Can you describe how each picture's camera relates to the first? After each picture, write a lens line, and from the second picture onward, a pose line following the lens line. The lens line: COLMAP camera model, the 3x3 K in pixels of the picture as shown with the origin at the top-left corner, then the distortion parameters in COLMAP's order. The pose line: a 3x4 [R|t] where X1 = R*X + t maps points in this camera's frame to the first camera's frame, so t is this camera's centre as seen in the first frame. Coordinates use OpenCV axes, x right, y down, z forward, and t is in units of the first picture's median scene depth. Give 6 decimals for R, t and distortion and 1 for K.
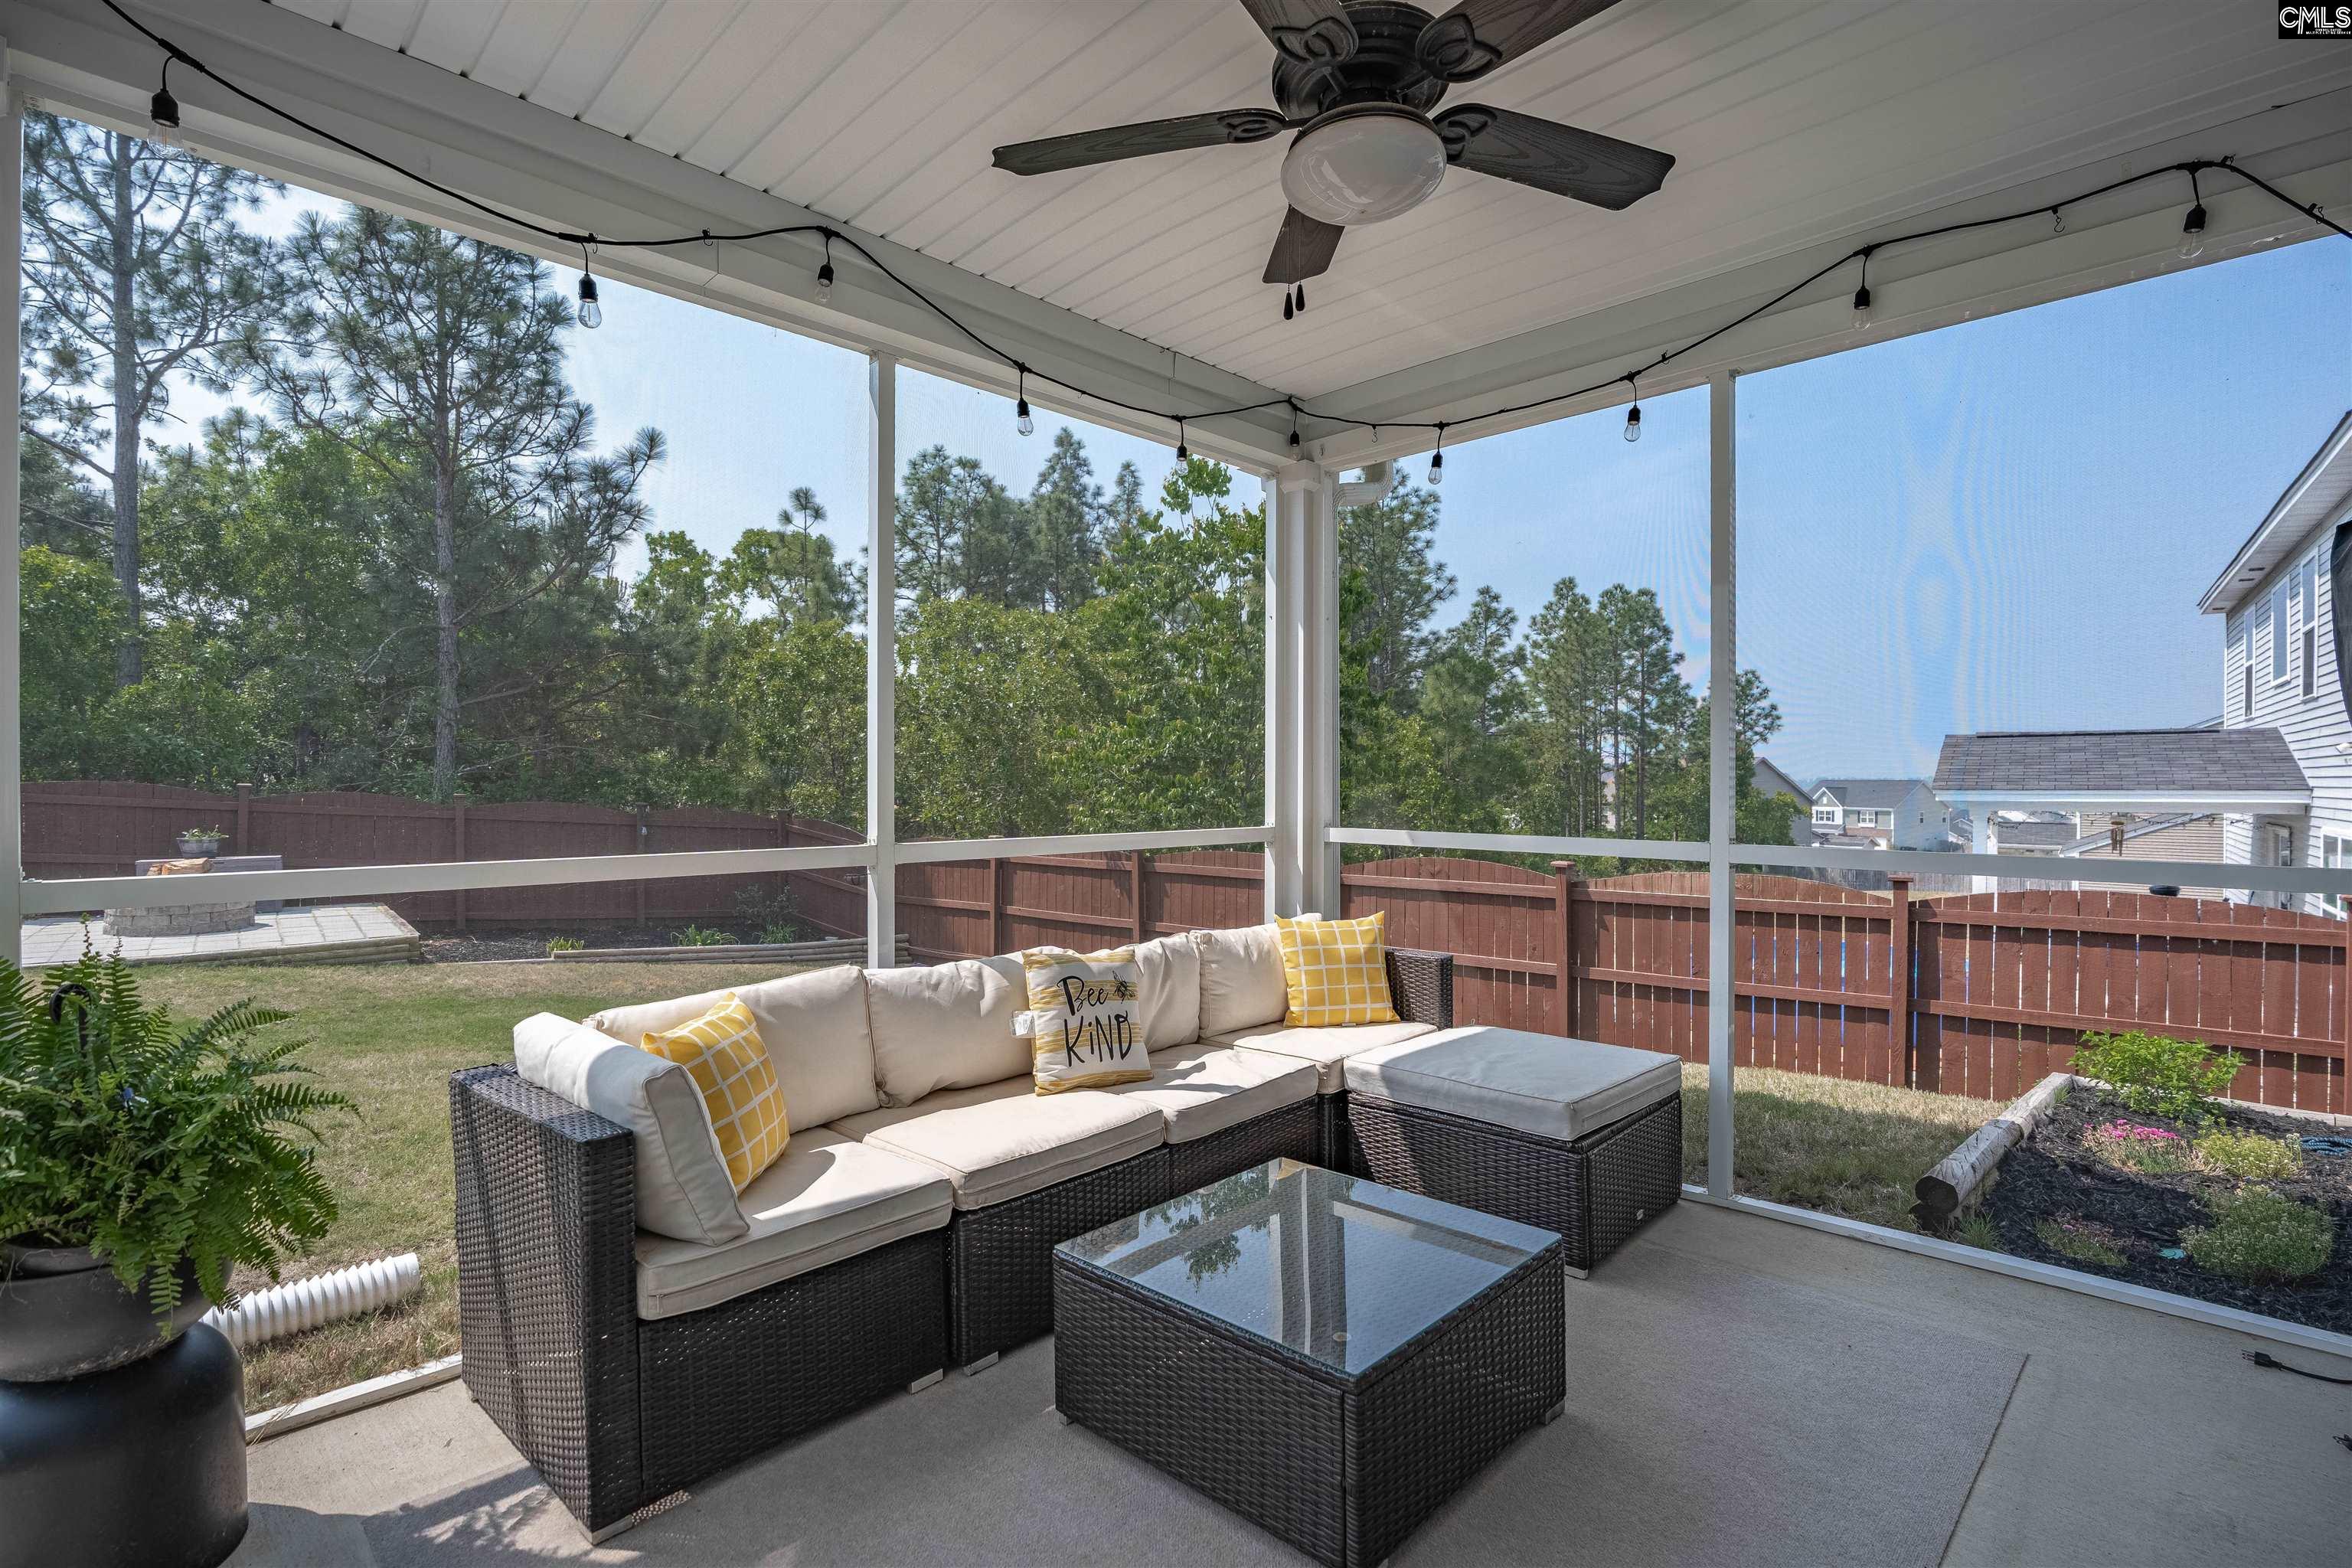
lens RADIAL K [[1127.3, 0, 1176.4], [0, 1127.3, 777.2], [0, 0, 1]] dist [-0.014139, 0.001500]
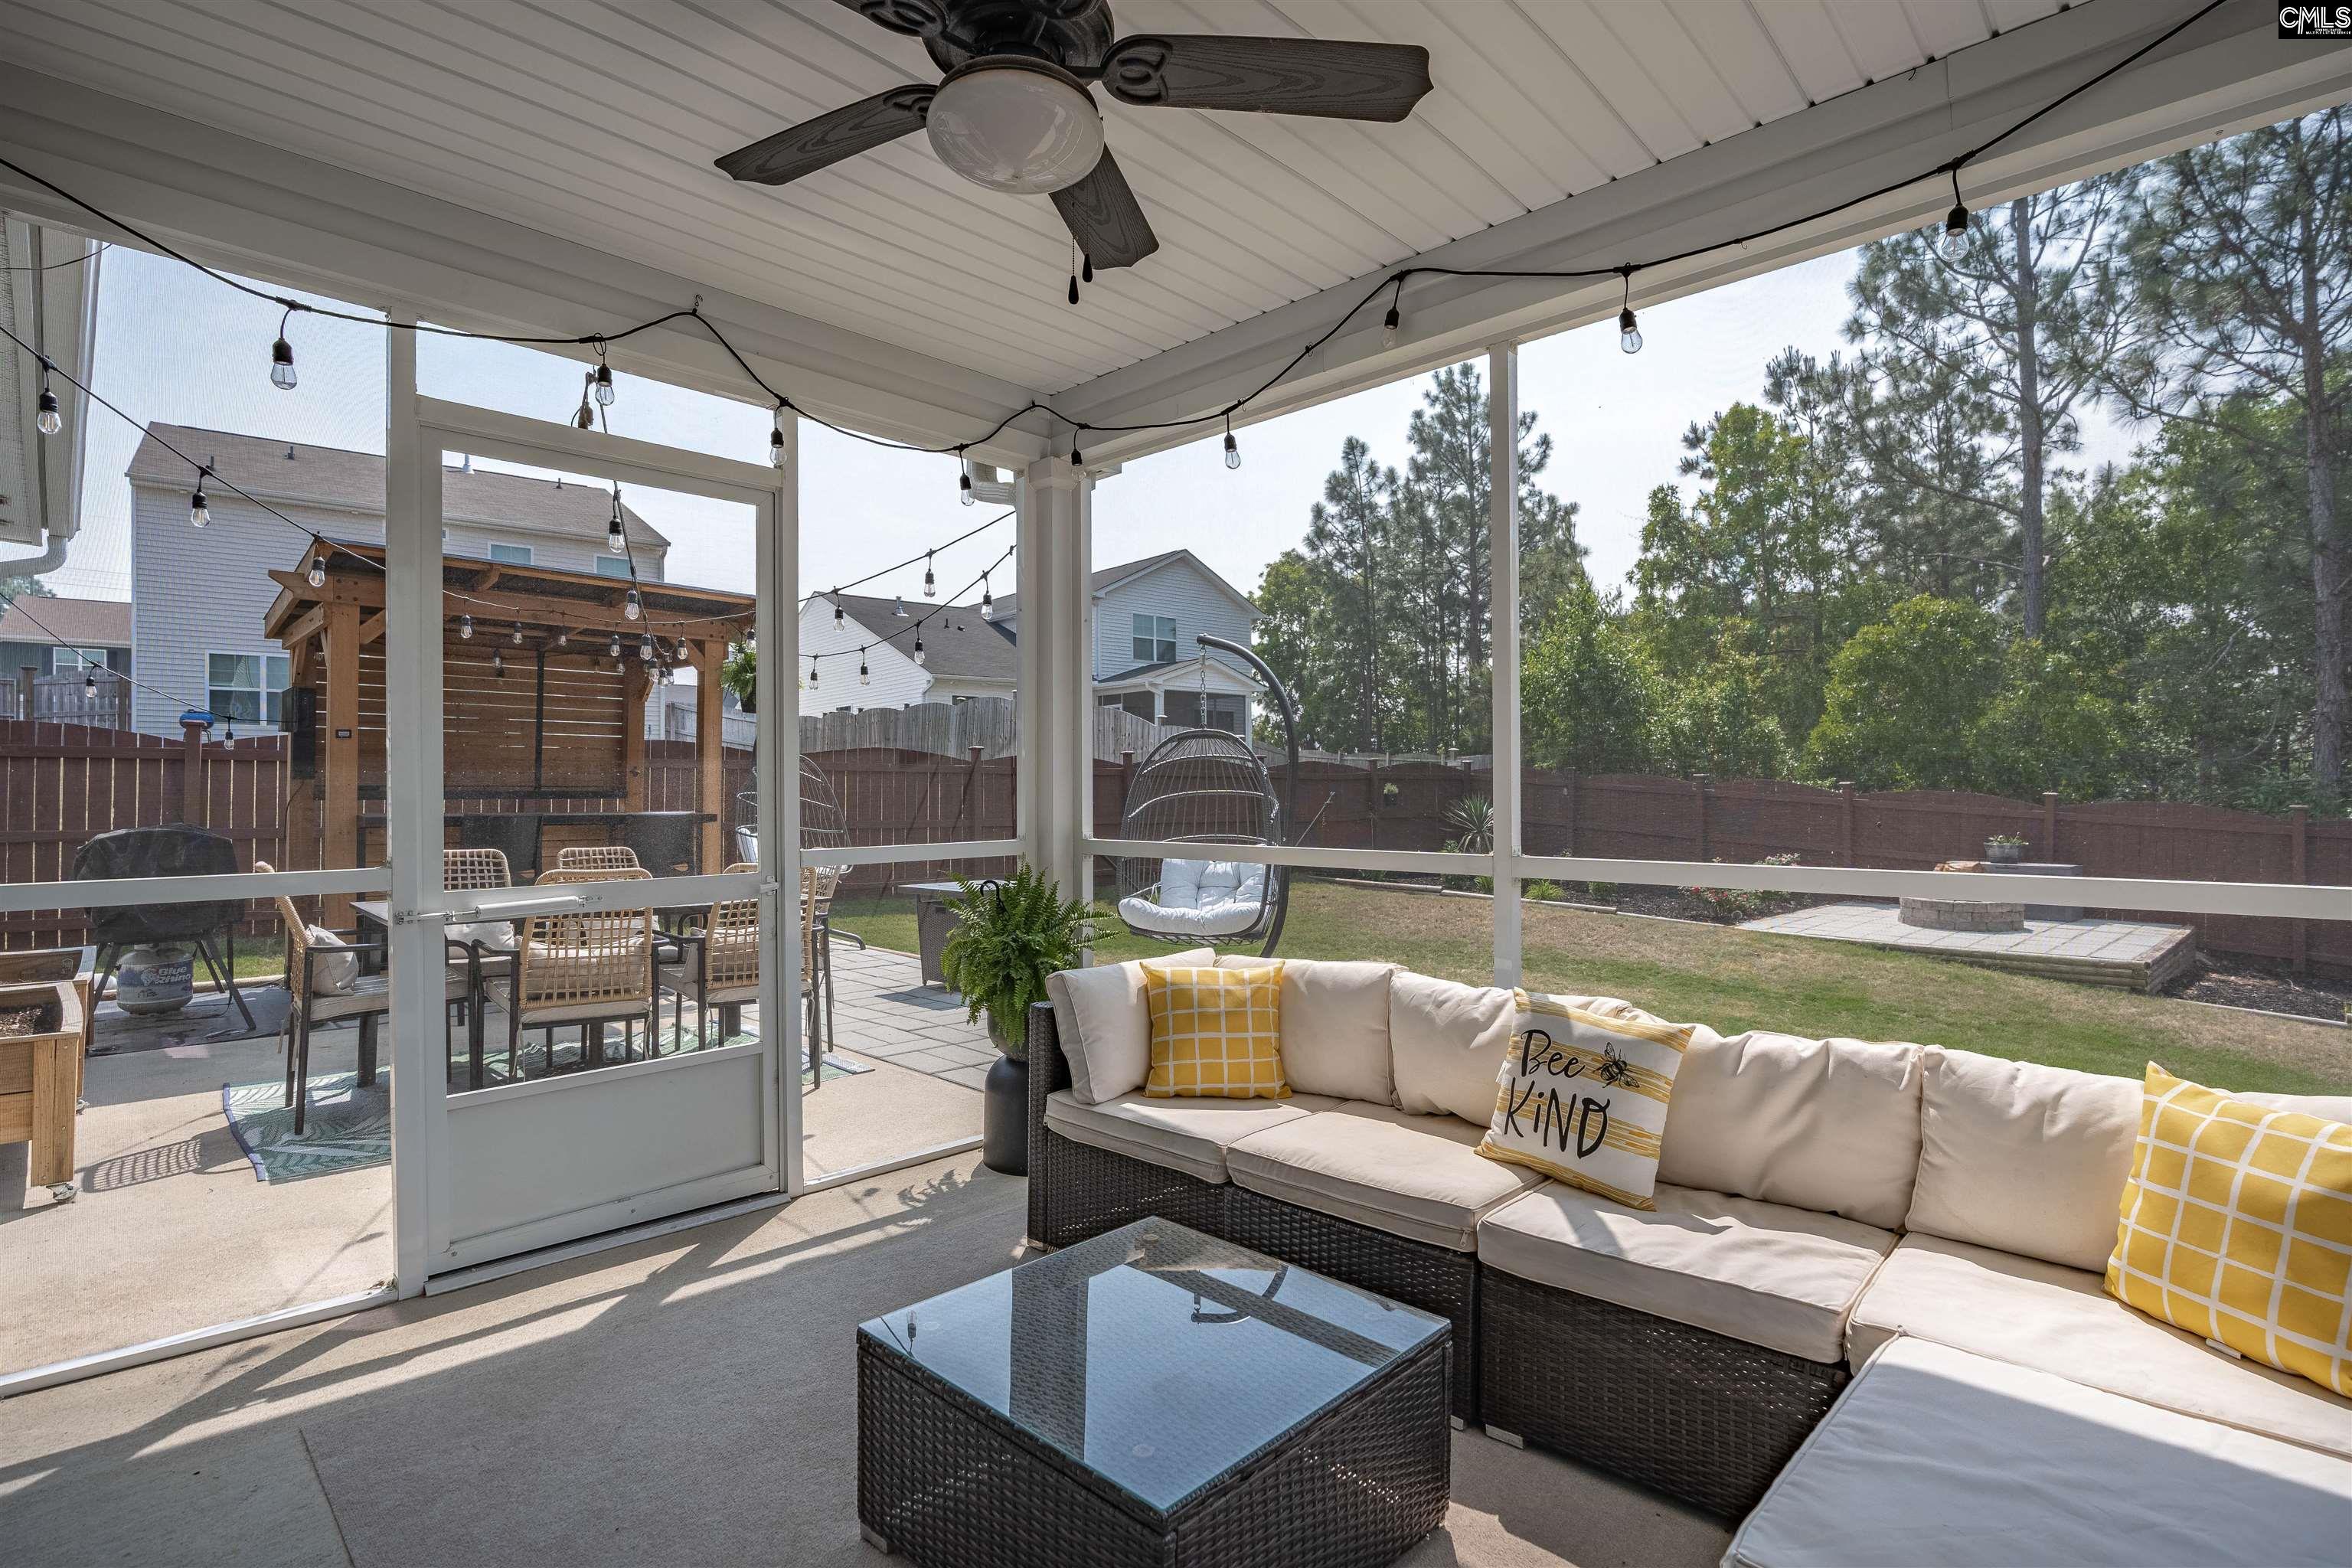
lens RADIAL K [[1127.3, 0, 1161.9], [0, 1127.3, 777.1], [0, 0, 1]] dist [-0.014139, 0.001500]
pose [[-0.000018, -0.014247, -0.999899, 0.597742], [0.006127, 0.999880, -0.014247, 0.004618], [0.999981, -0.006126, 0.000070, 0.612177]]
